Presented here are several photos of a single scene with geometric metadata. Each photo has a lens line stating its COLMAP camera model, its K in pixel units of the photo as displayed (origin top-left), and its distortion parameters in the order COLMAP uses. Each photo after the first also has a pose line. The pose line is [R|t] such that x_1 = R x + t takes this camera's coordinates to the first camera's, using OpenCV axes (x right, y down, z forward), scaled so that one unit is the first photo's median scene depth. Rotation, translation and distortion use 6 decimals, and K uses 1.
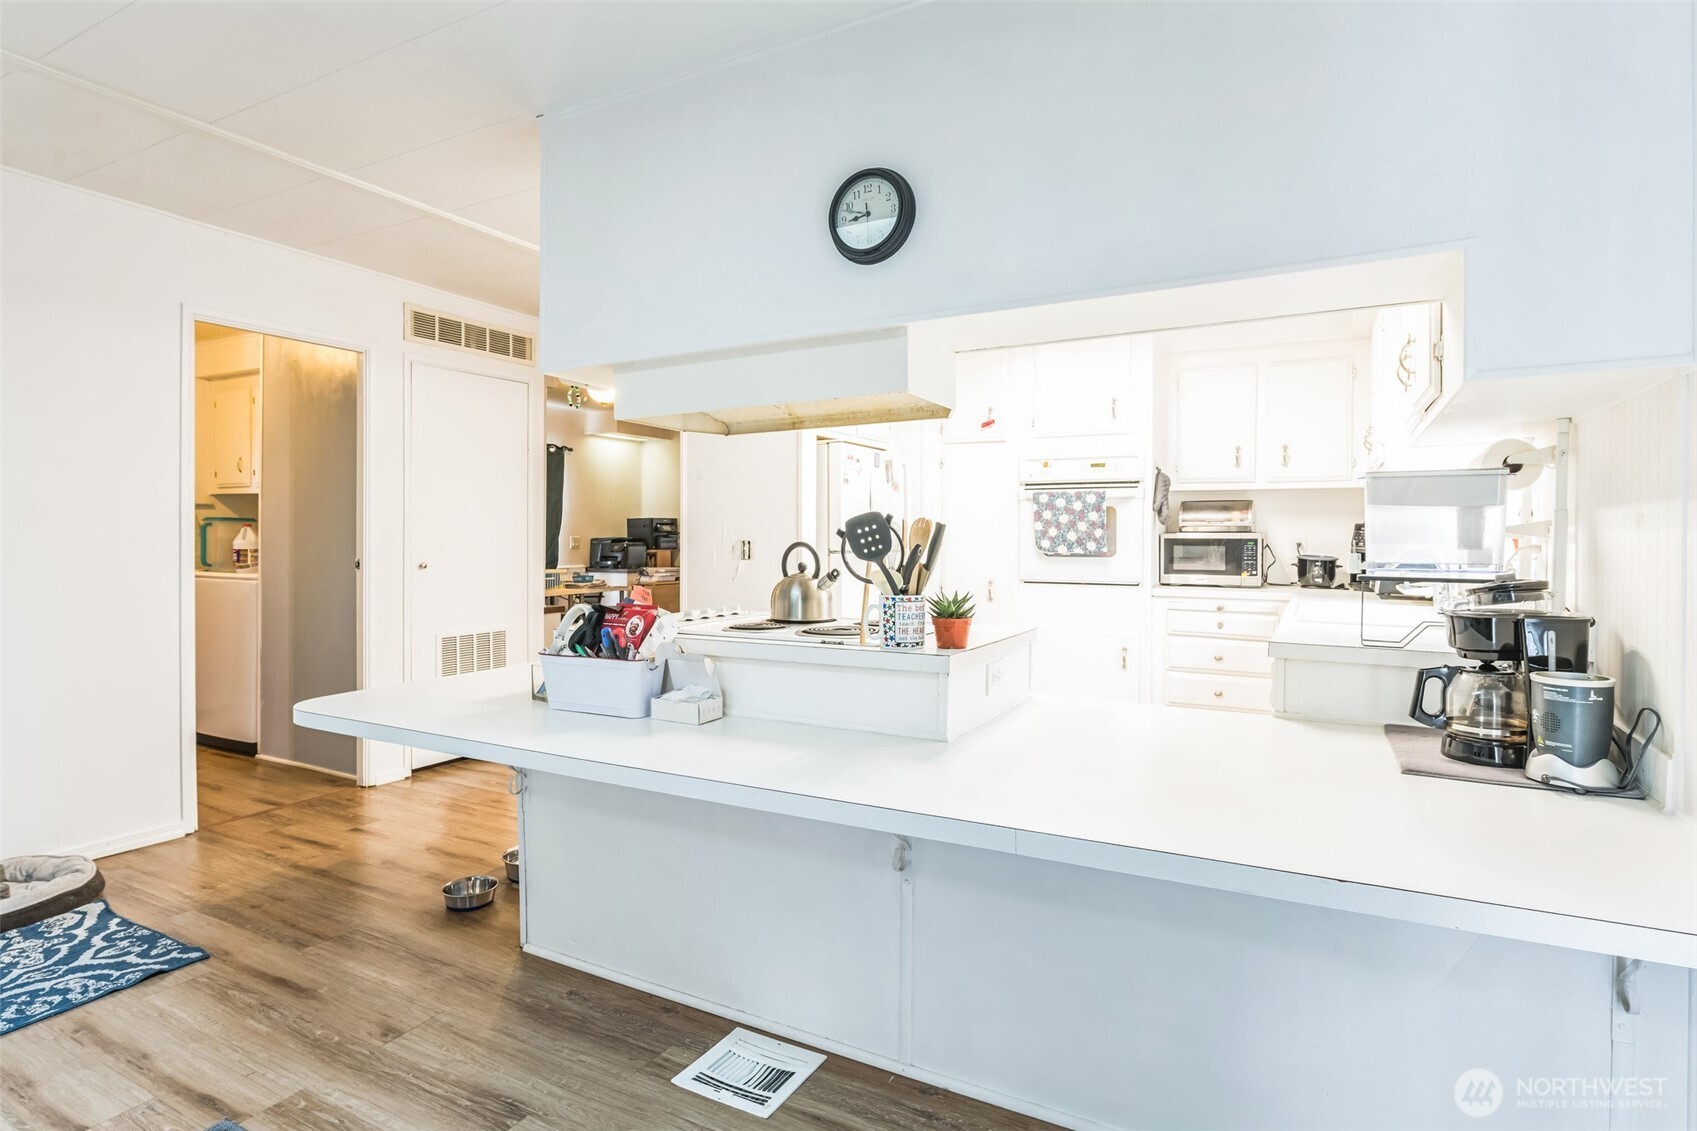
lens RADIAL K [[872.9, 0, 858.5], [0, 872.9, 544.5], [0, 0, 1]] dist [-0.007938, -0.001171]
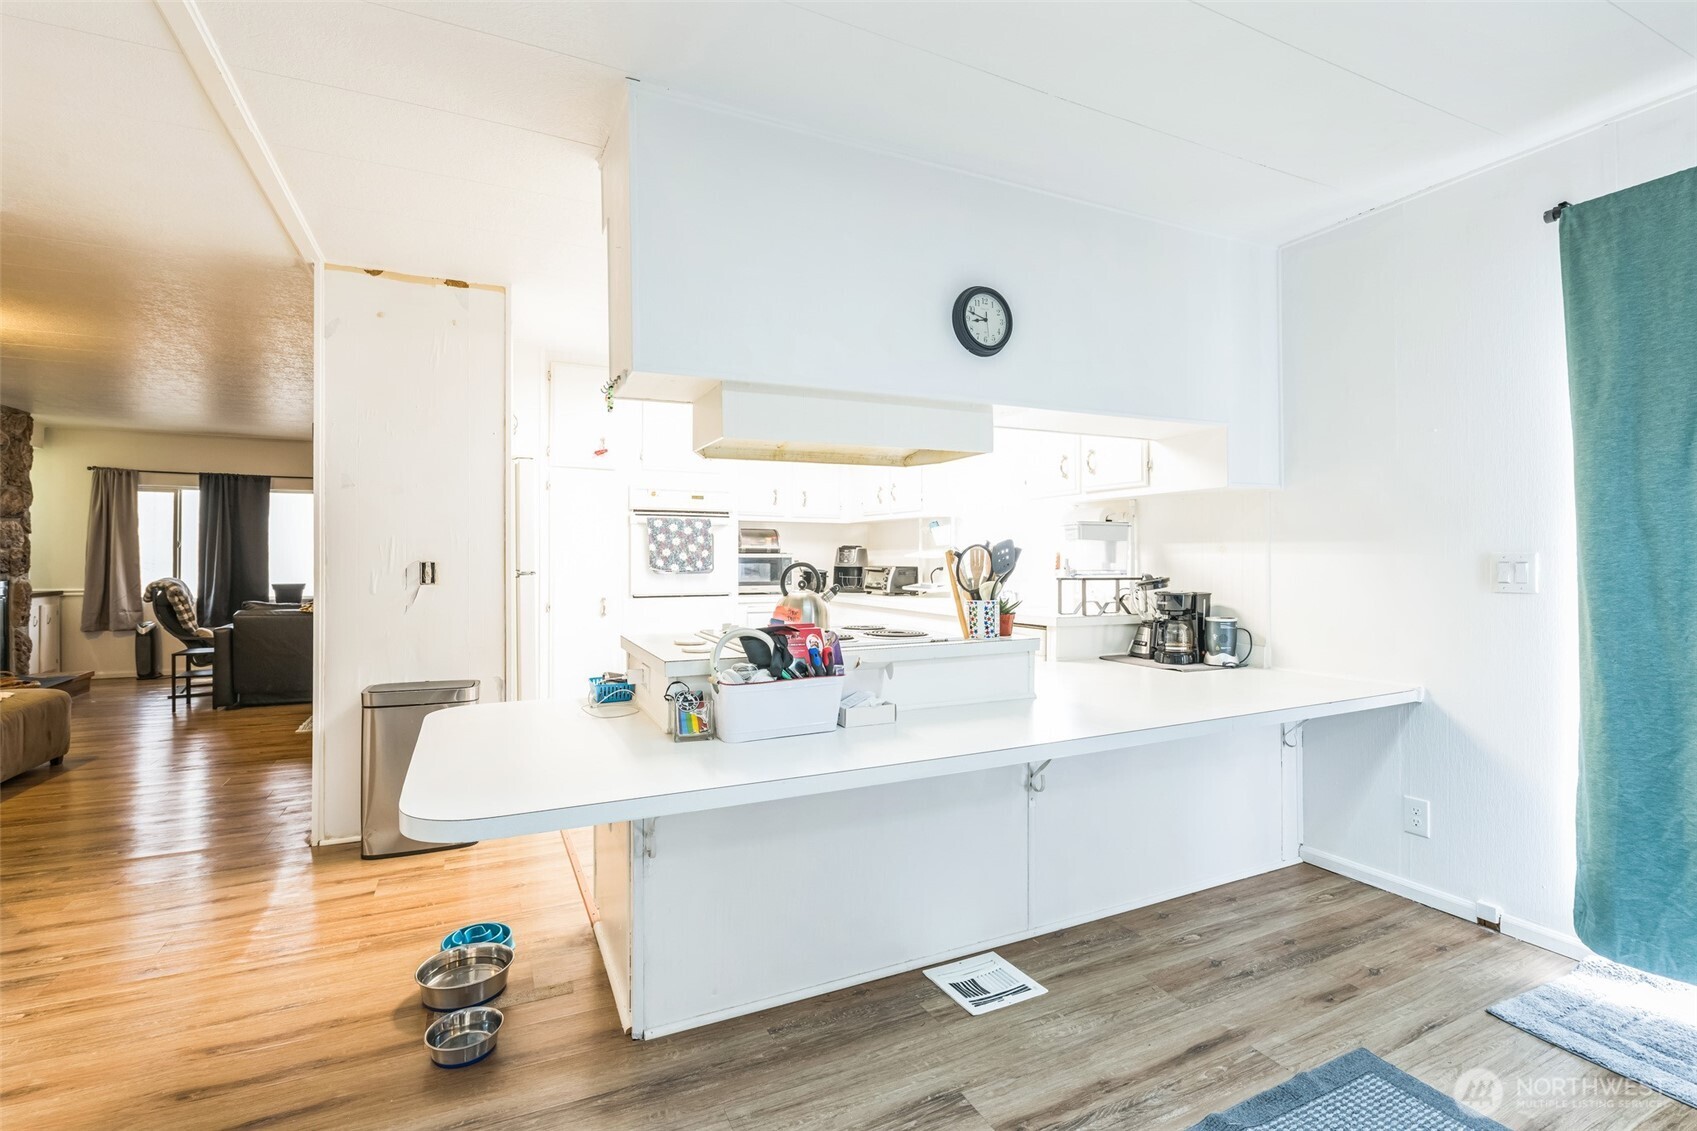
lens RADIAL K [[769.2, 0, 850.7], [0, 769.2, 548.7], [0, 0, 1]] dist [-0.011890, -0.000407]
pose [[0.588929, 0.005776, 0.808164, -0.465770], [0.008587, 0.999873, -0.013404, -0.003718], [-0.808139, 0.014834, 0.588805, 0.203051]]
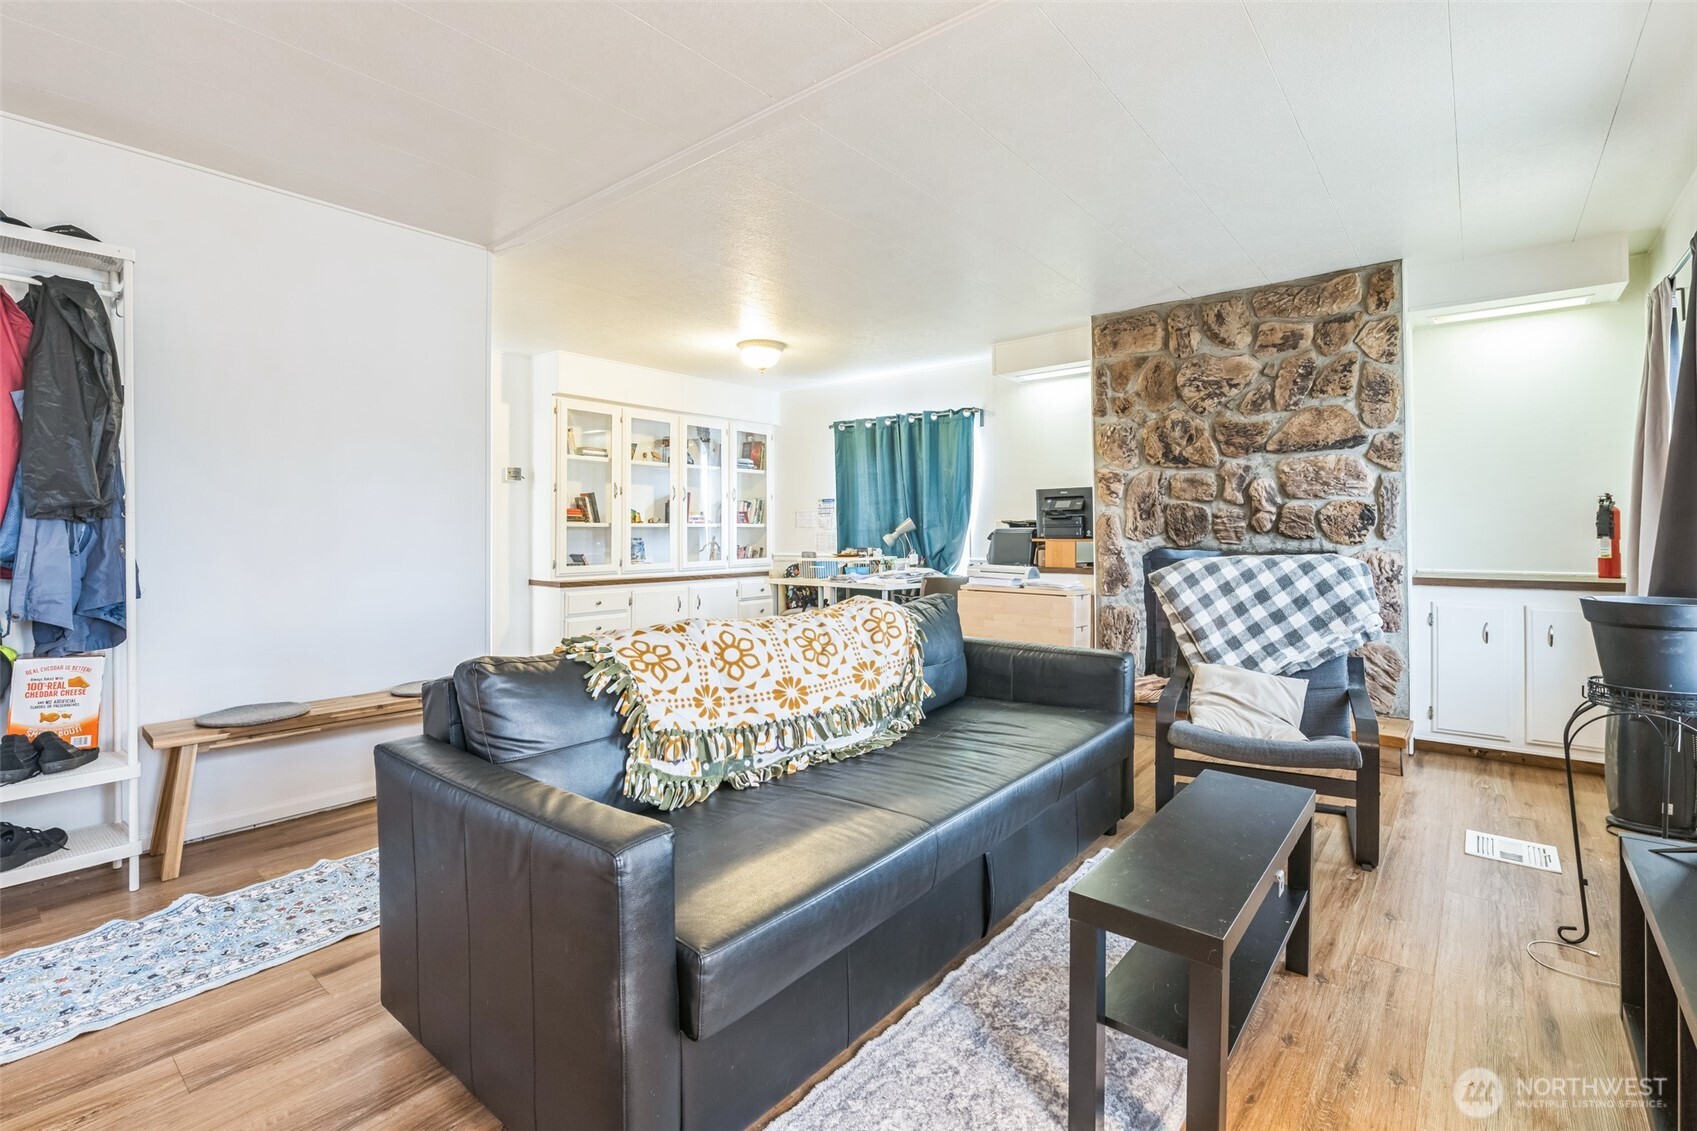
lens RADIAL K [[769.2, 0, 850.7], [0, 769.2, 548.7], [0, 0, 1]] dist [-0.011890, -0.000407]
pose [[-0.195895, 0.019295, -0.980435, 0.682263], [-0.004487, 0.999778, 0.020573, 0.004483], [0.980615, 0.008429, -0.195765, 1.857474]]
